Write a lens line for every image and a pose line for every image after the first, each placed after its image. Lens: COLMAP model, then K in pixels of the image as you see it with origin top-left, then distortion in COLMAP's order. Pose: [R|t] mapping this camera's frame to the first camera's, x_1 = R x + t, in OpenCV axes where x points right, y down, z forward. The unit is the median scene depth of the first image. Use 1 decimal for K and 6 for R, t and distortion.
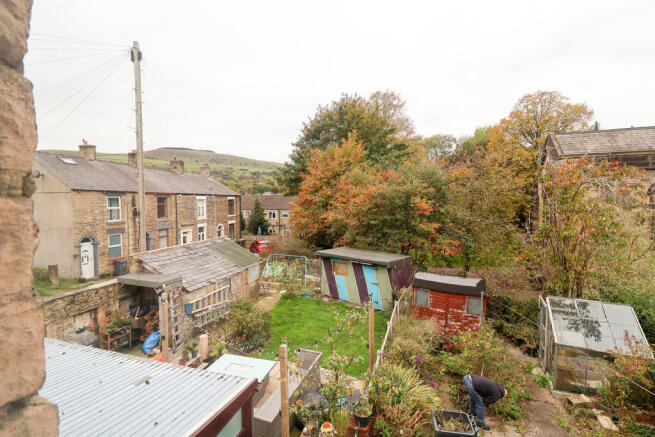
lens RADIAL K [[309.1, 0, 326.2], [0, 309.1, 210.8], [0, 0, 1]] dist [-0.010425, -0.000719]
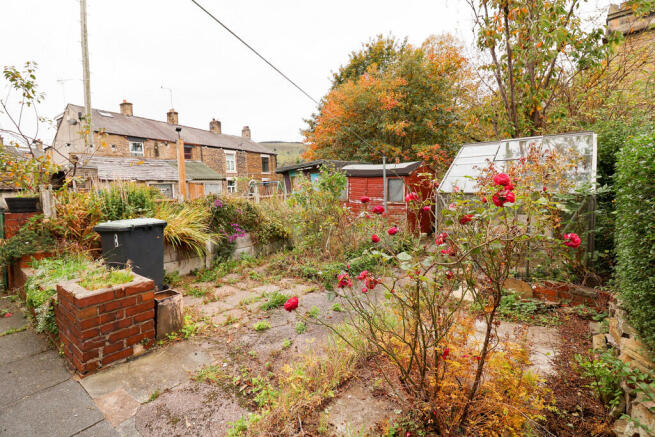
lens RADIAL K [[309.1, 0, 326.2], [0, 309.1, 210.8], [0, 0, 1]] dist [-0.010425, -0.000719]
pose [[0.957173, -0.005784, -0.289460, 0.207820], [0.015348, 0.999408, 0.030782, 0.129101], [0.289111, -0.033906, 0.956695, 0.087137]]
